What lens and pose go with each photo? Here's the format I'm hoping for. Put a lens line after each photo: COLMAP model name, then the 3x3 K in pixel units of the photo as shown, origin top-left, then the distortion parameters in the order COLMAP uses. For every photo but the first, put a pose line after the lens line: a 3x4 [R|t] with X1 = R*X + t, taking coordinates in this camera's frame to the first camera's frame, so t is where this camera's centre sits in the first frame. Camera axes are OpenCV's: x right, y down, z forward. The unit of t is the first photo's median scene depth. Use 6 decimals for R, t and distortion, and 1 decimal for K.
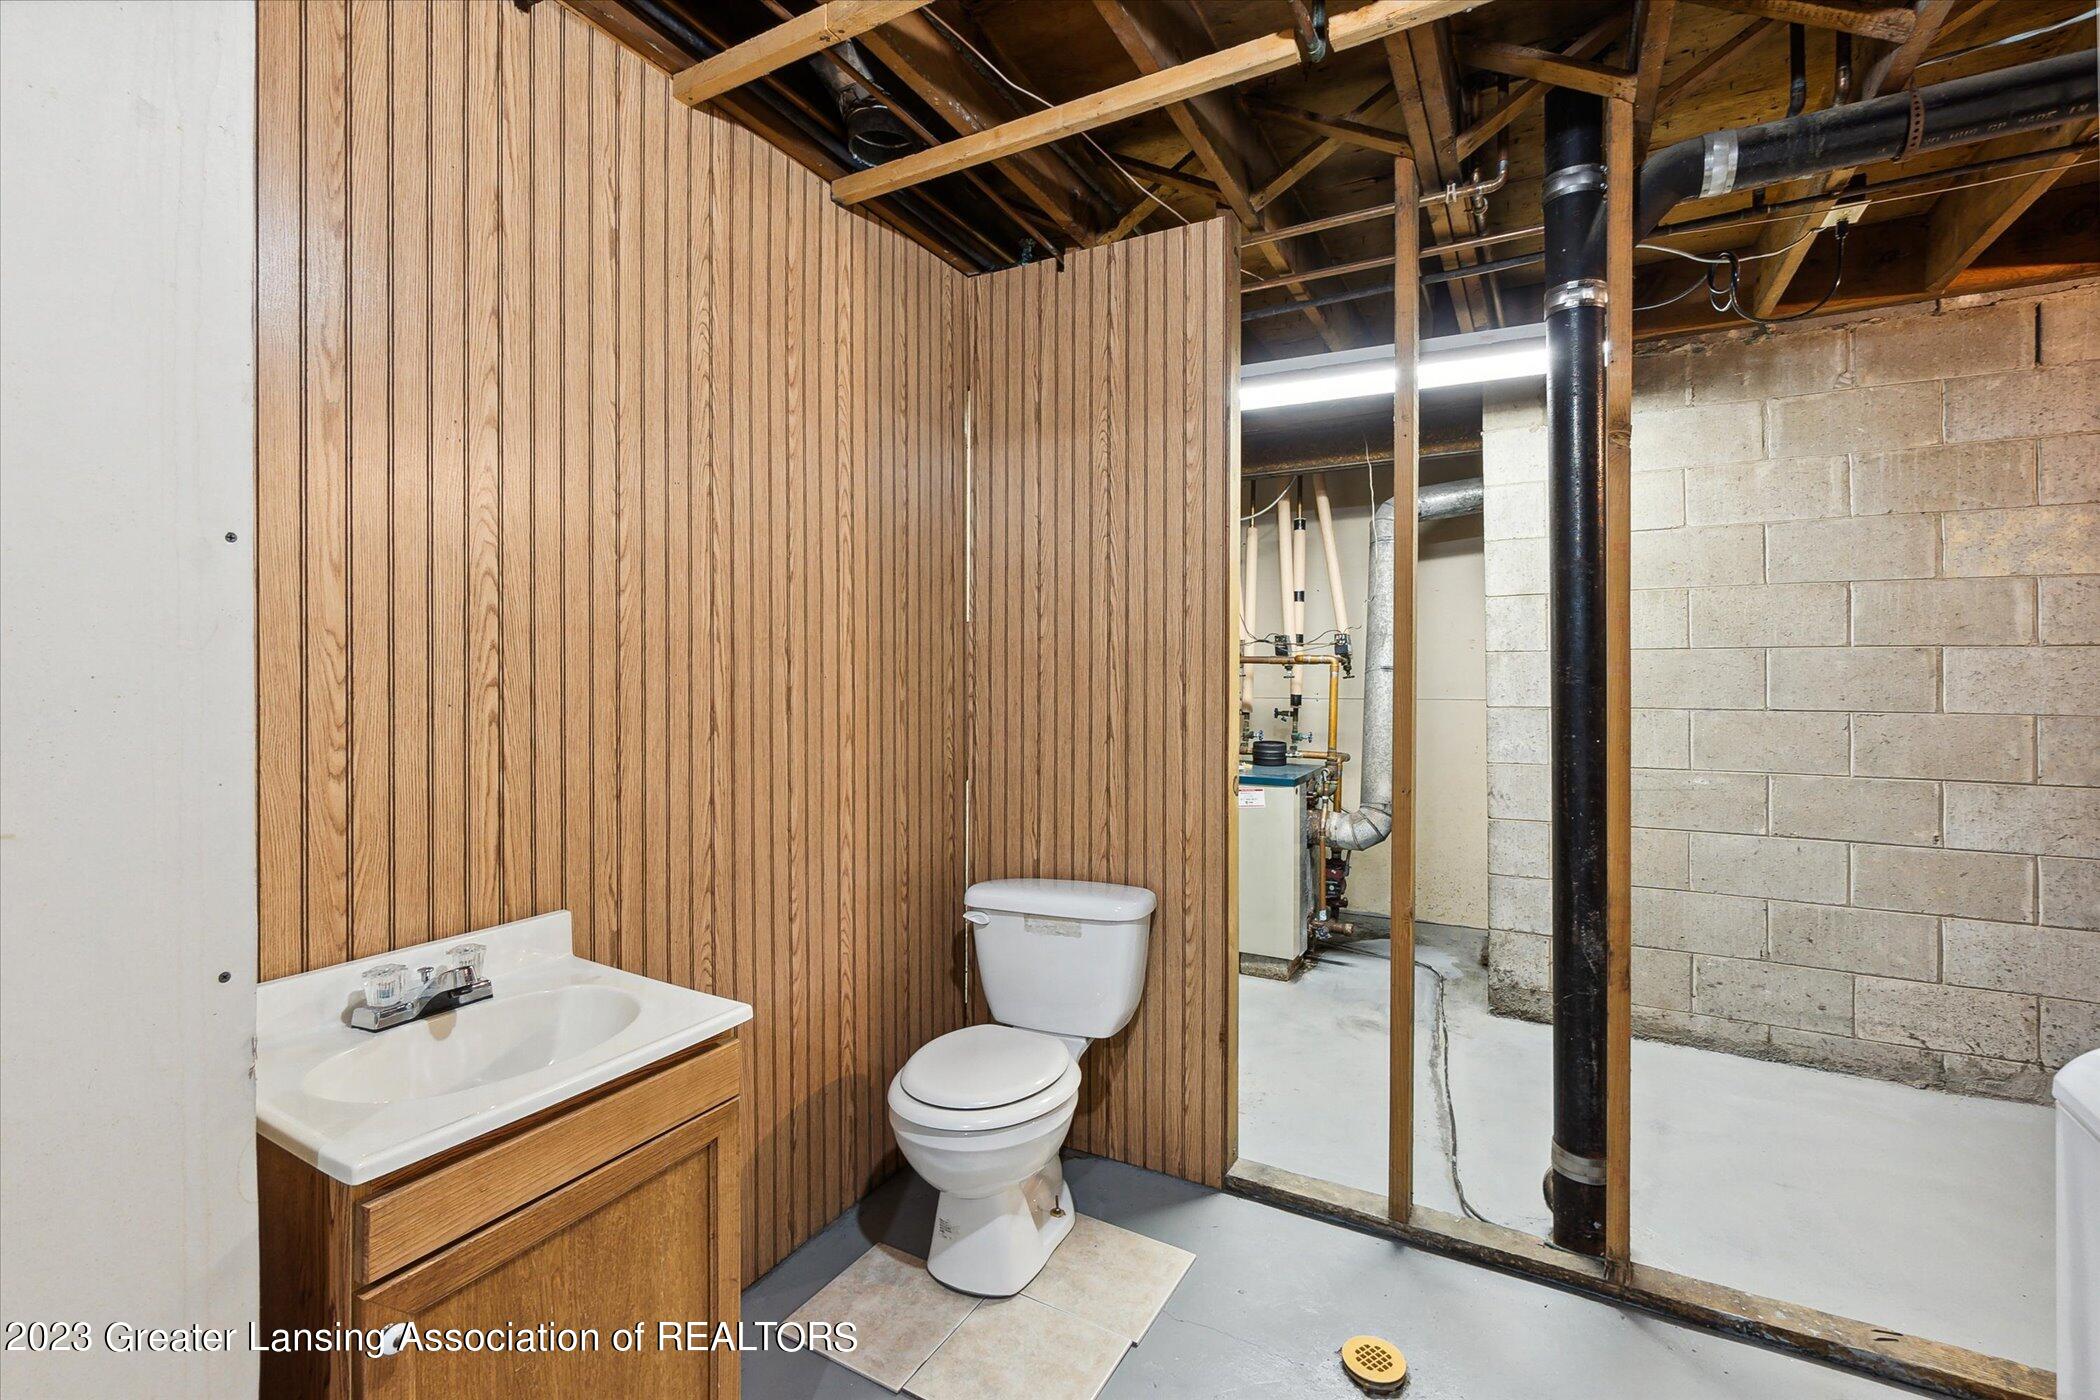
lens RADIAL K [[938.1, 0, 1047.1], [0, 938.1, 684.0], [0, 0, 1]] dist [-0.001755, -0.000055]
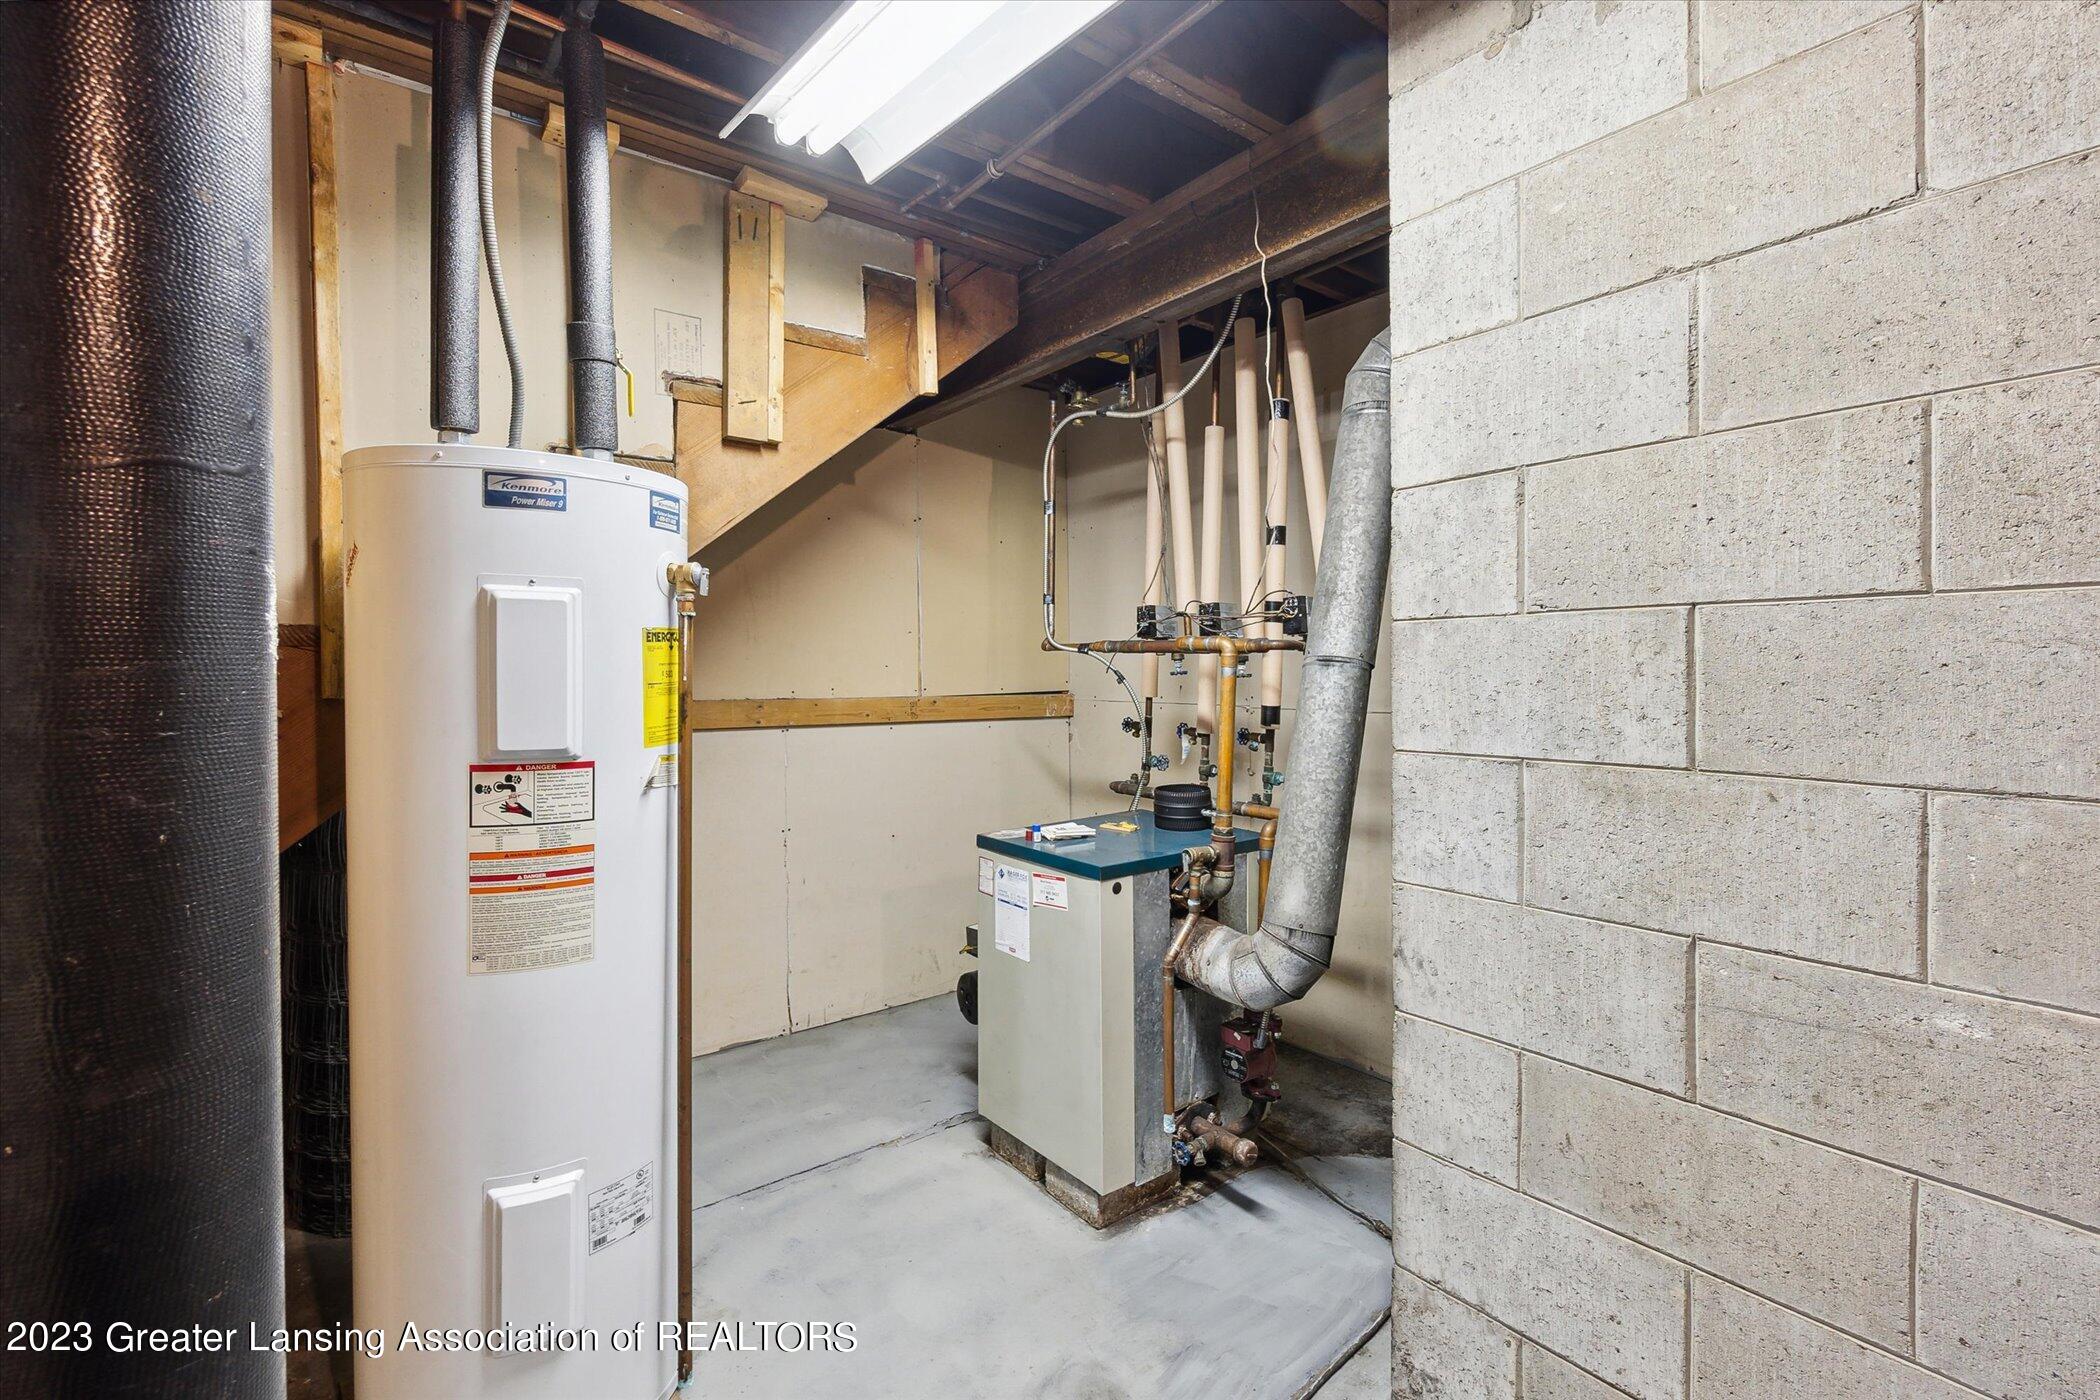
lens RADIAL K [[938.1, 0, 1047.5], [0, 938.1, 699.4], [0, 0, 1]] dist [-0.001755, -0.000055]
pose [[0.913938, 0.011939, -0.405679, 0.444334], [-0.001866, 0.999680, 0.025215, -0.007895], [0.405851, -0.022288, 0.913668, 0.488202]]
